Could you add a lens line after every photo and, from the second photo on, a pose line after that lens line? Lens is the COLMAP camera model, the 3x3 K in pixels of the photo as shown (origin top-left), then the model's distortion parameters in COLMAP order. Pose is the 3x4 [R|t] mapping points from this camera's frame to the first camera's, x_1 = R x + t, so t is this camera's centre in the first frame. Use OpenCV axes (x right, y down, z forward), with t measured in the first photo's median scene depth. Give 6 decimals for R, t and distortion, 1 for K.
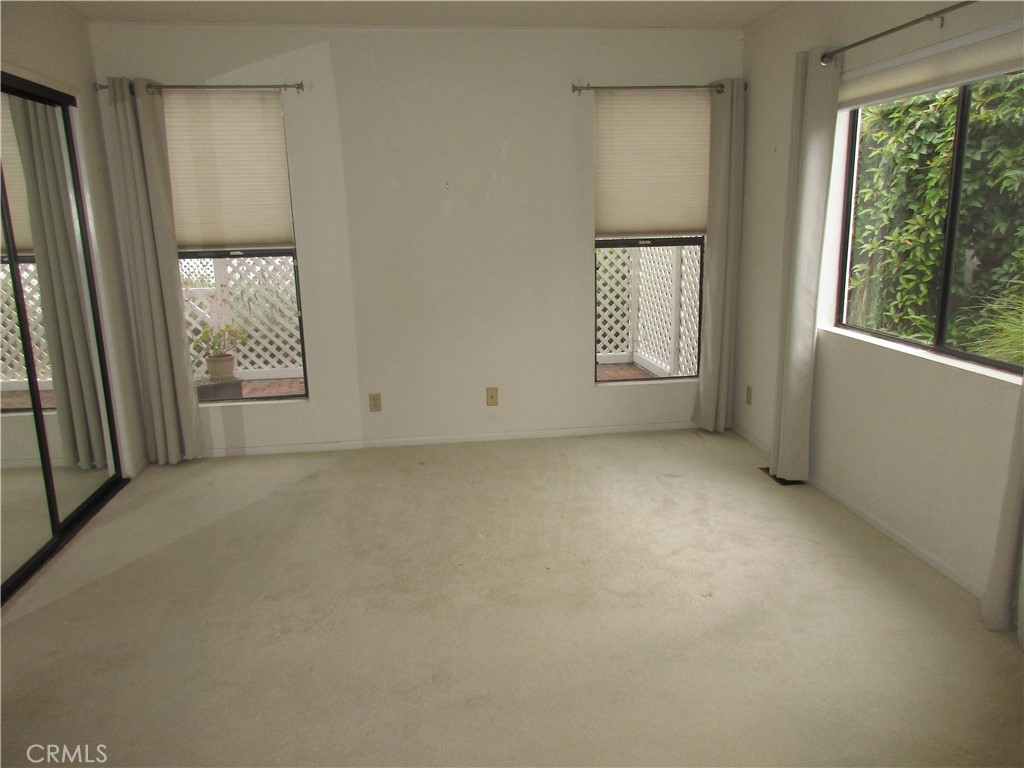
lens RADIAL K [[755.1, 0, 512.1], [0, 755.1, 385.8], [0, 0, 1]] dist [0.005922, 0.003553]
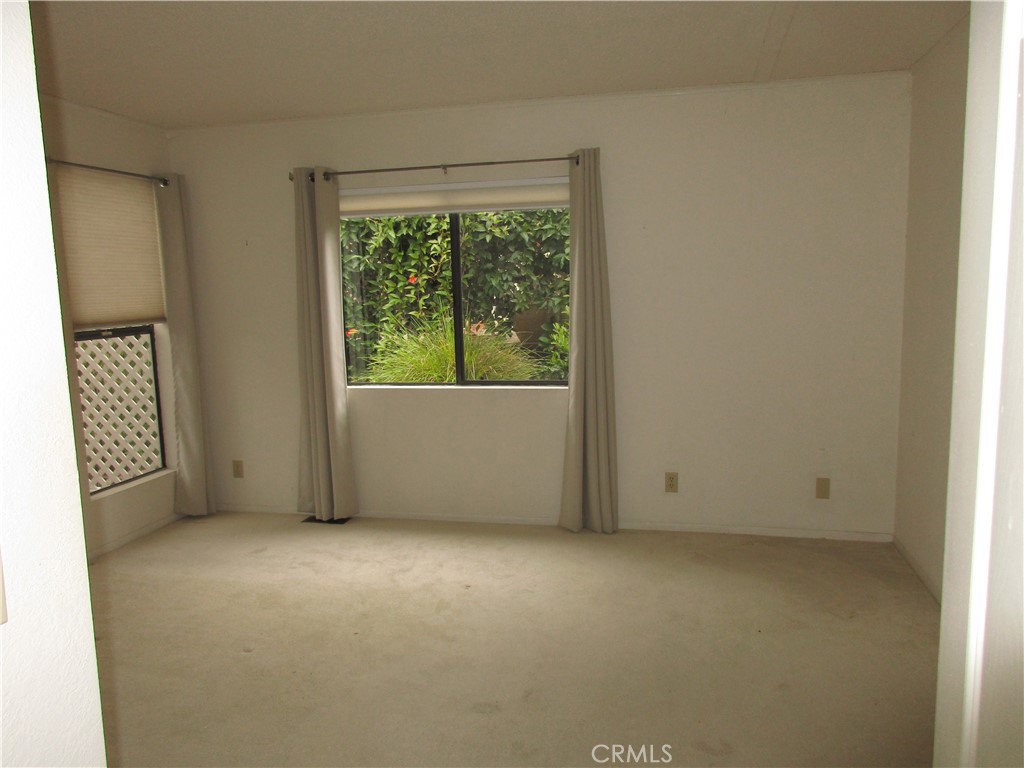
lens RADIAL K [[755.1, 0, 512.1], [0, 755.1, 381.8], [0, 0, 1]] dist [0.005922, 0.003553]
pose [[0.373016, -0.113954, 0.920801, -0.625735], [0.233419, 0.972036, 0.025736, -0.053464], [-0.897984, 0.205332, 0.389183, 0.274819]]
